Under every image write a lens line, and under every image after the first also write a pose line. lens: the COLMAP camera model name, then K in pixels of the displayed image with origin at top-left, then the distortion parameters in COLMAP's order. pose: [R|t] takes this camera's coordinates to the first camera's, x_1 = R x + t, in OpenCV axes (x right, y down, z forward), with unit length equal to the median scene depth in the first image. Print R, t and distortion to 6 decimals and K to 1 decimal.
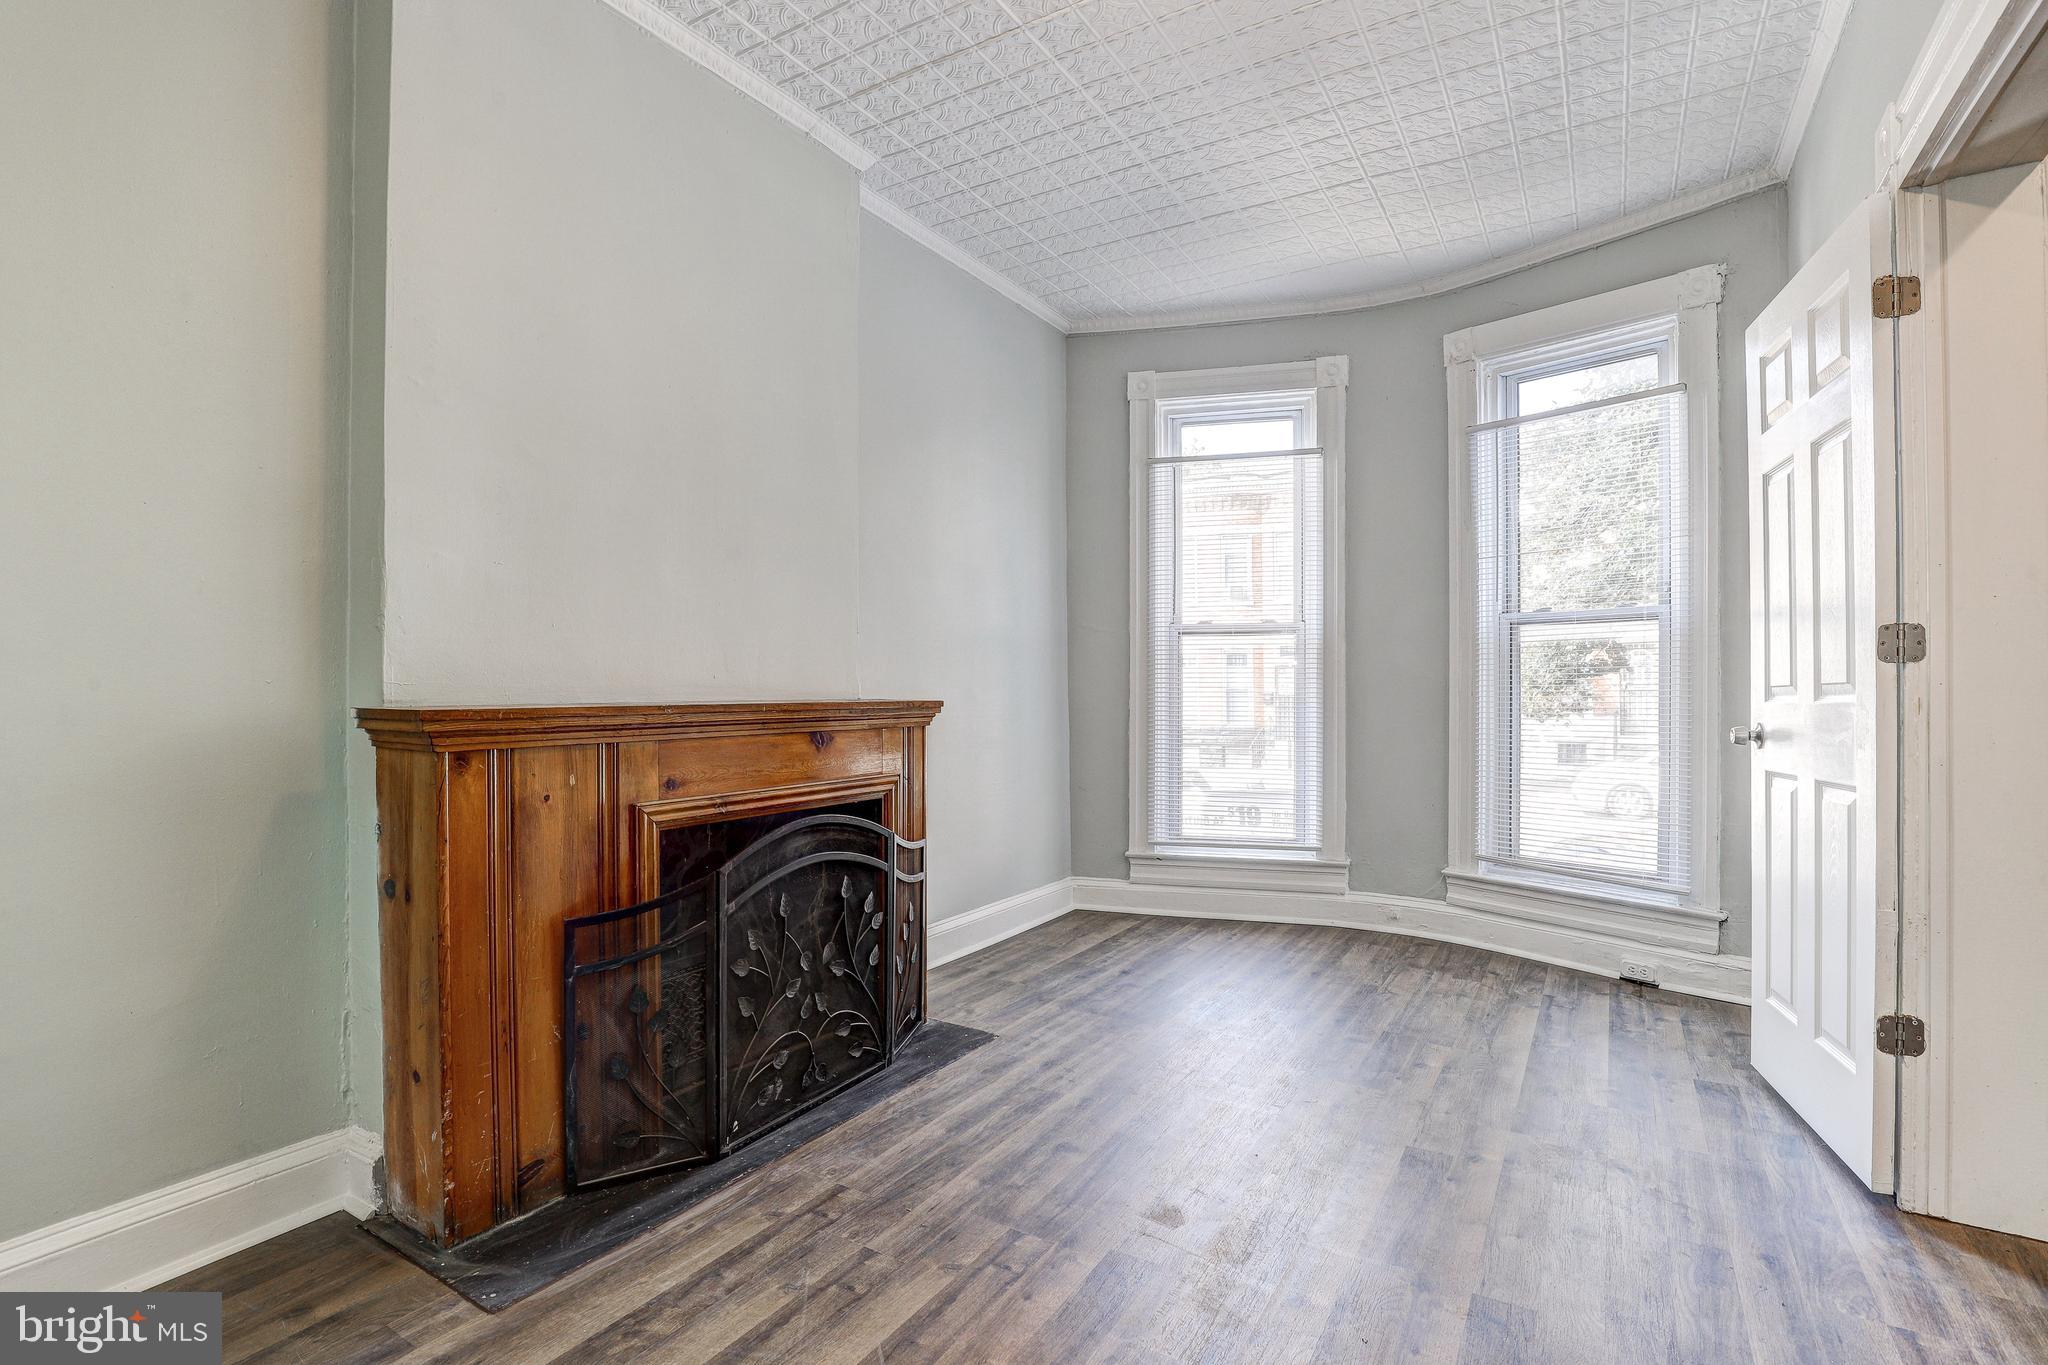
lens RADIAL K [[949.2, 0, 1043.0], [0, 949.2, 695.7], [0, 0, 1]] dist [-0.025047, 0.002778]
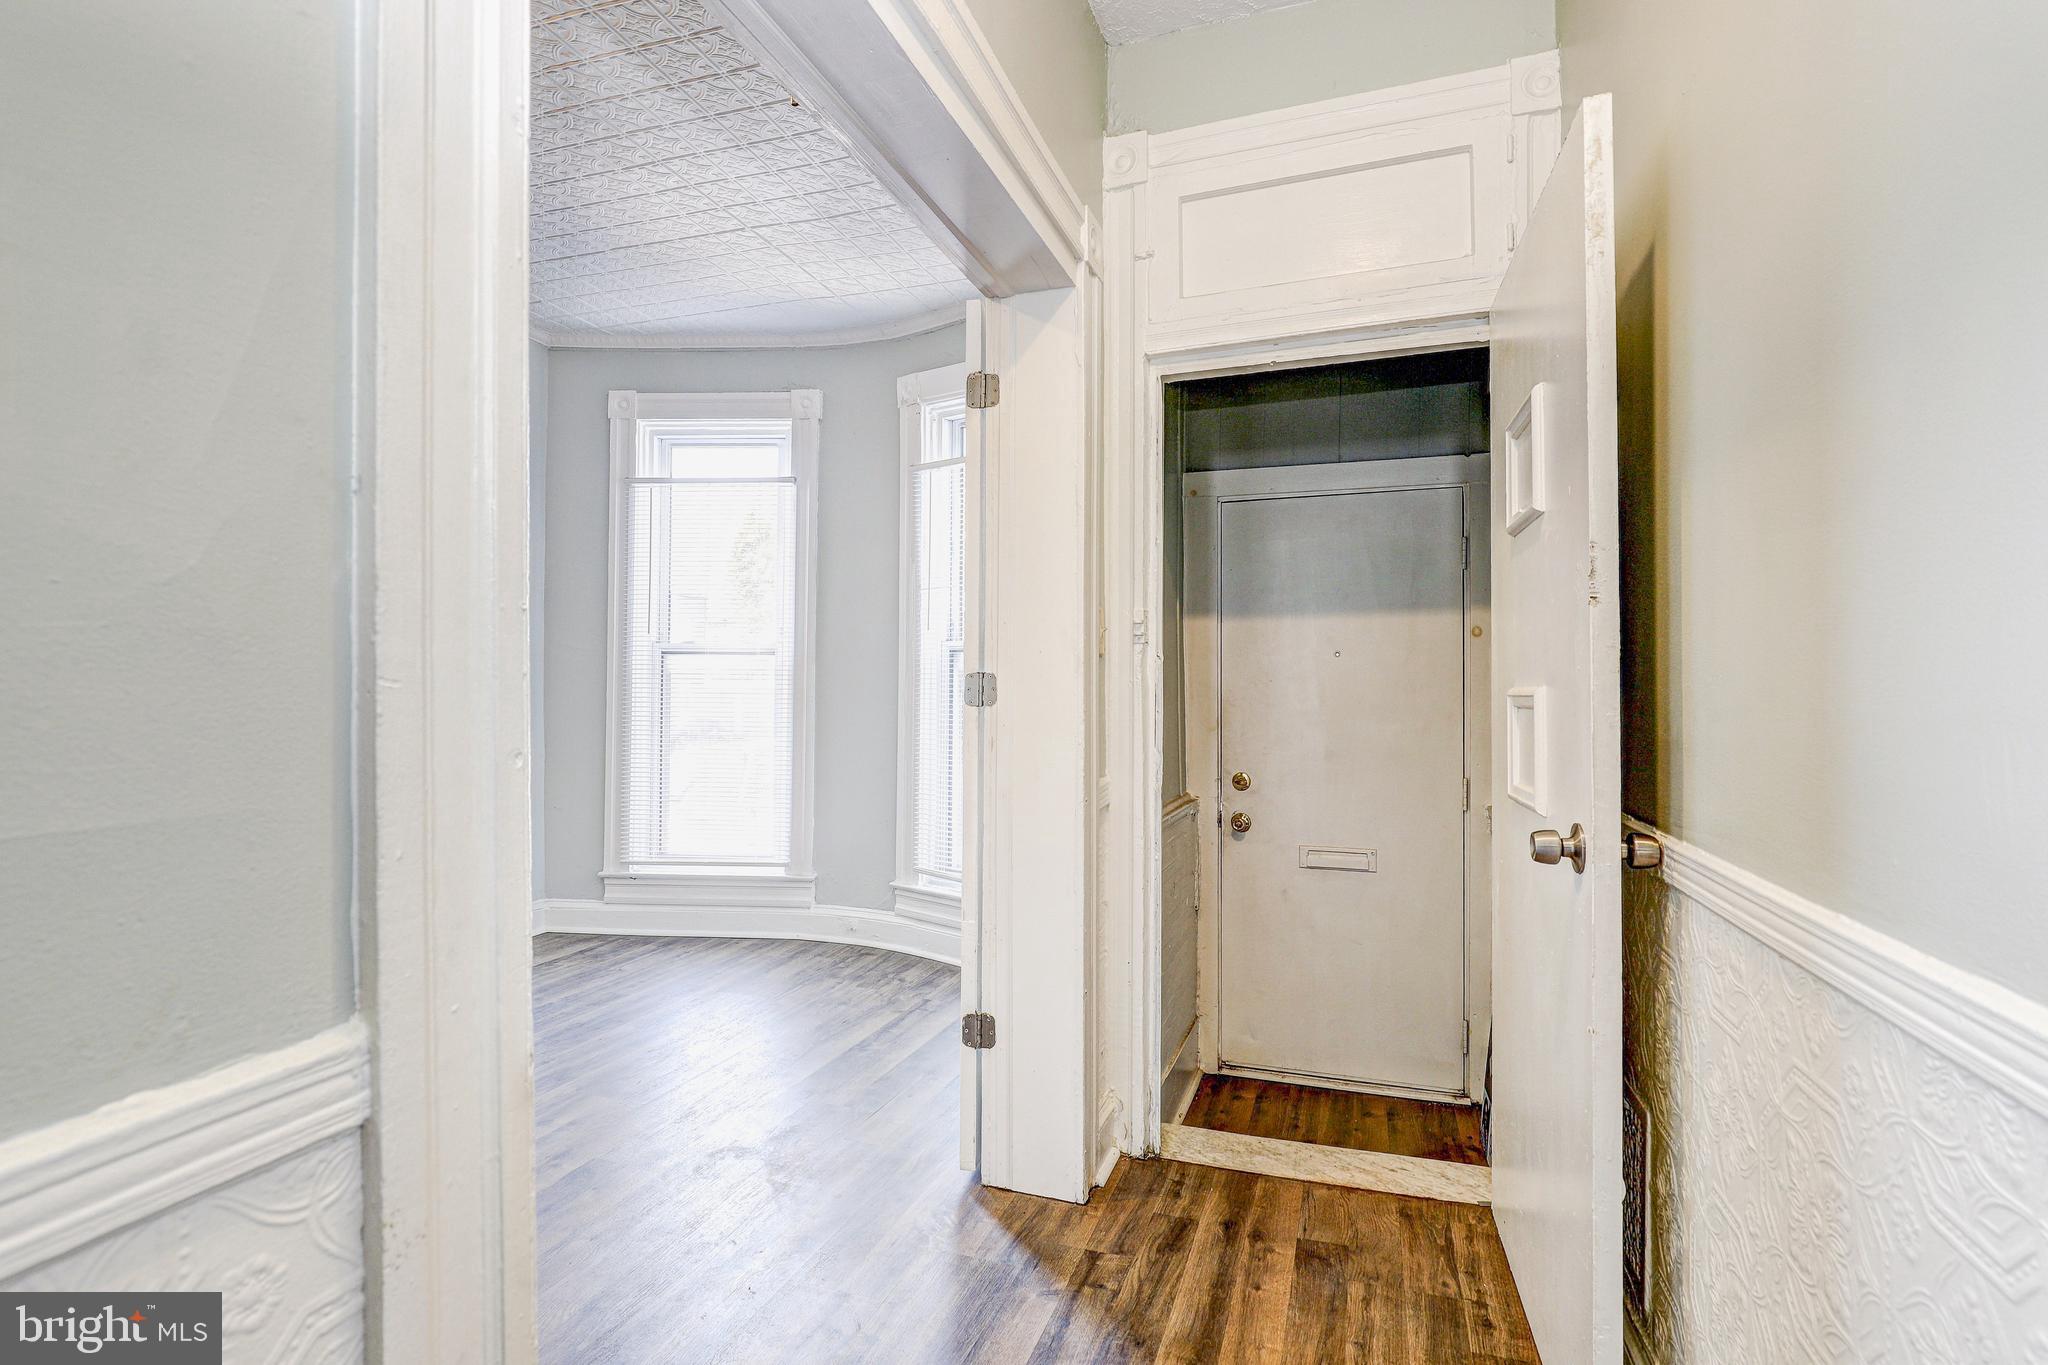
lens RADIAL K [[962.9, 0, 1025.1], [0, 962.9, 688.5], [0, 0, 1]] dist [0.001558, 0.000130]
pose [[0.978726, 0.011368, 0.204857, 0.578488], [-0.008932, 0.999878, -0.012812, -0.033772], [-0.204978, 0.010710, 0.978708, -0.148157]]
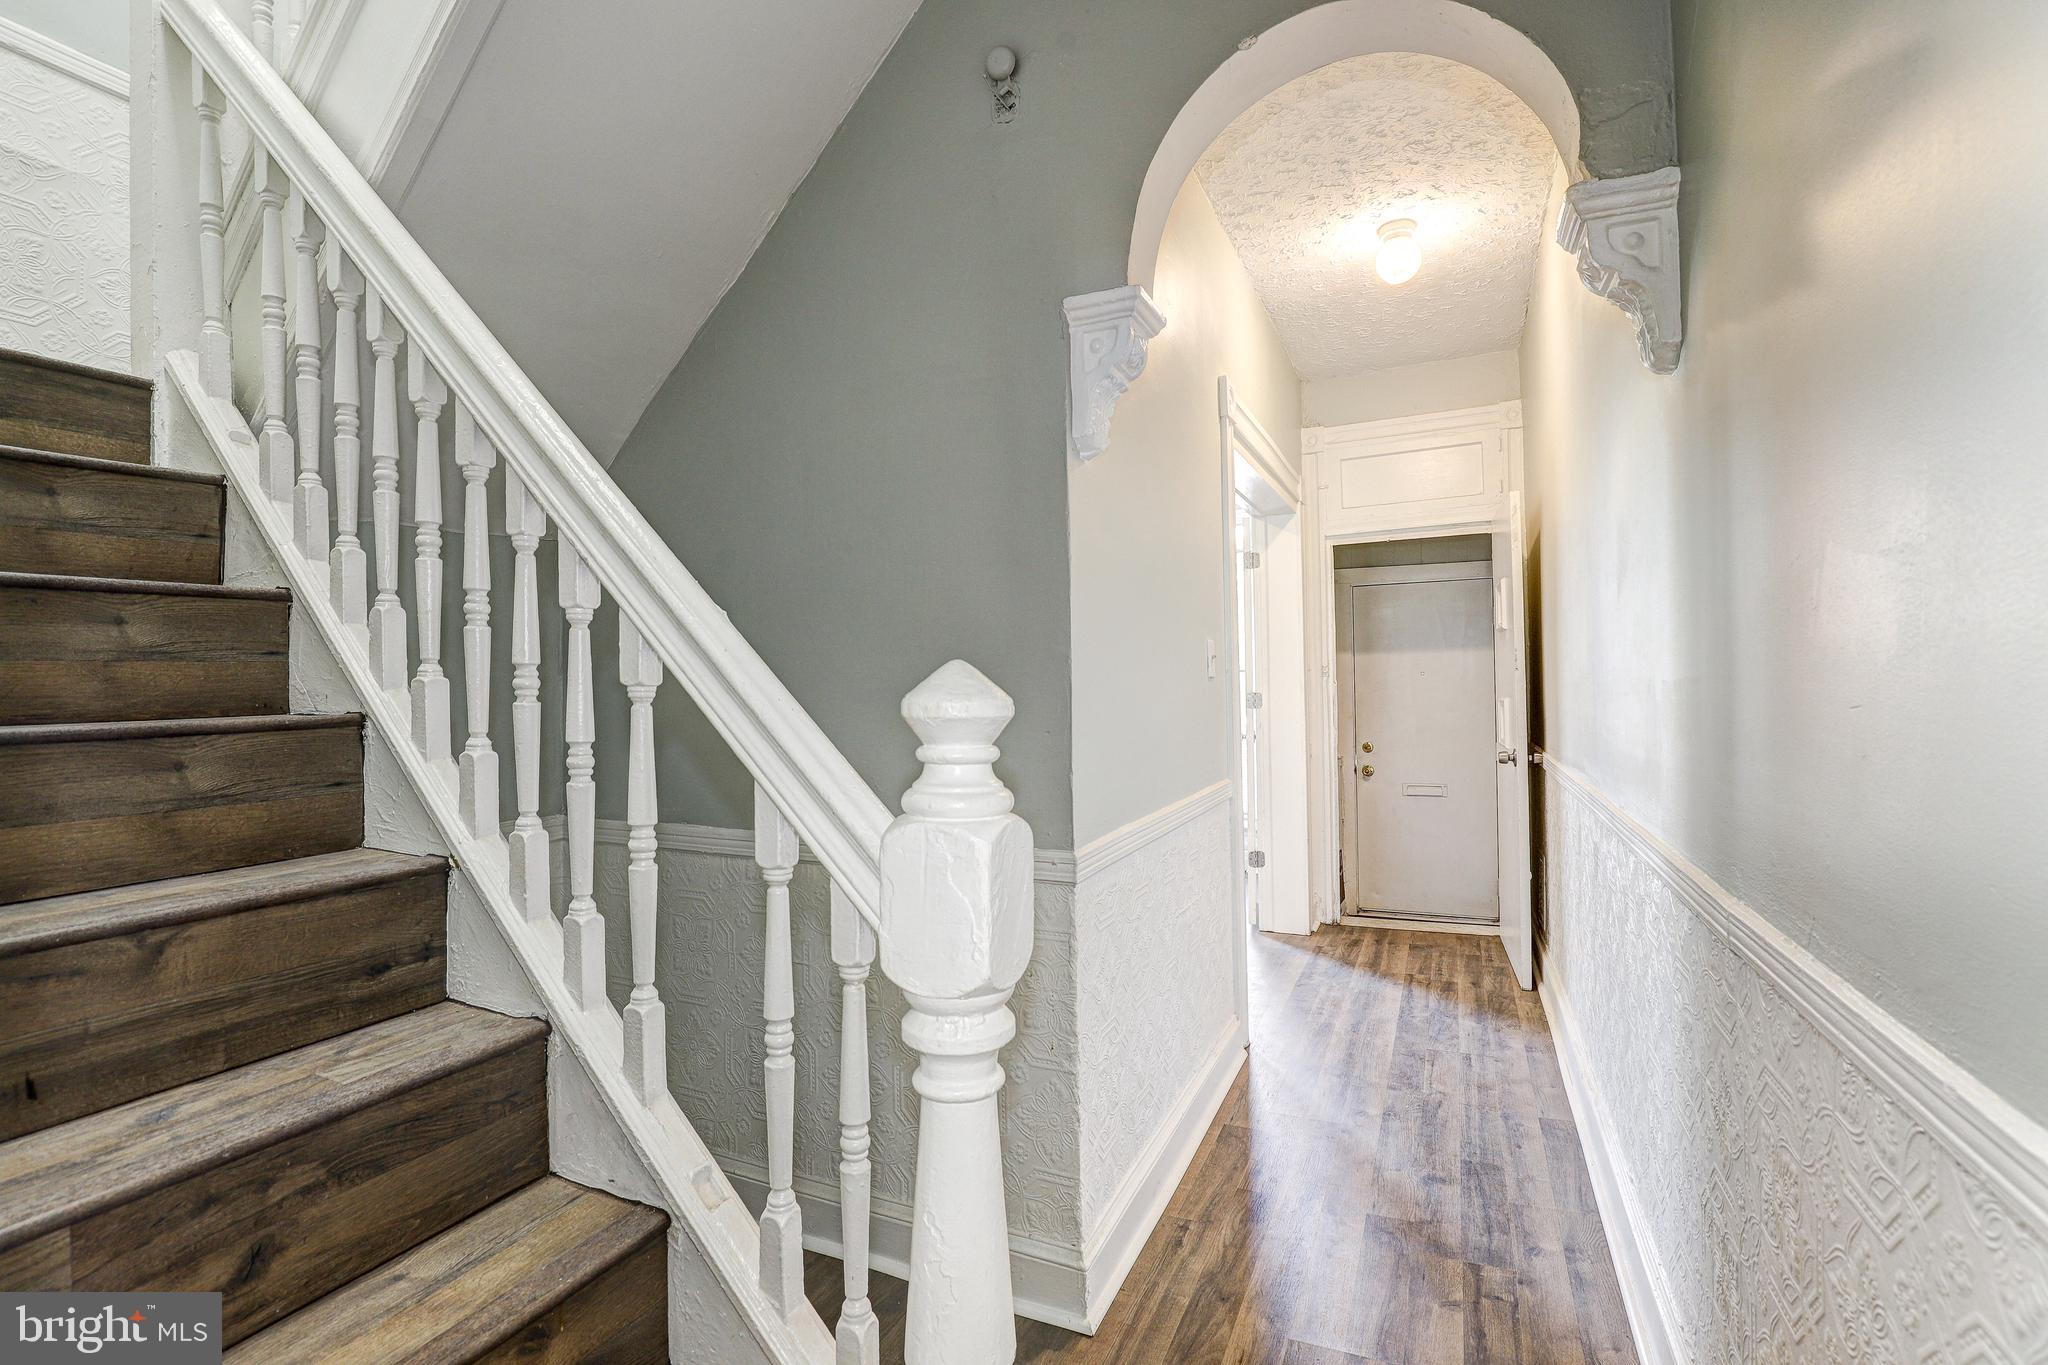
lens RADIAL K [[949.2, 0, 1017.3], [0, 949.2, 688.9], [0, 0, 1]] dist [-0.025047, 0.002778]
pose [[0.993020, -0.009187, 0.117591, -0.002709], [0.009532, 0.999952, -0.002374, -0.070678], [-0.117563, 0.003478, 0.993059, -1.141514]]
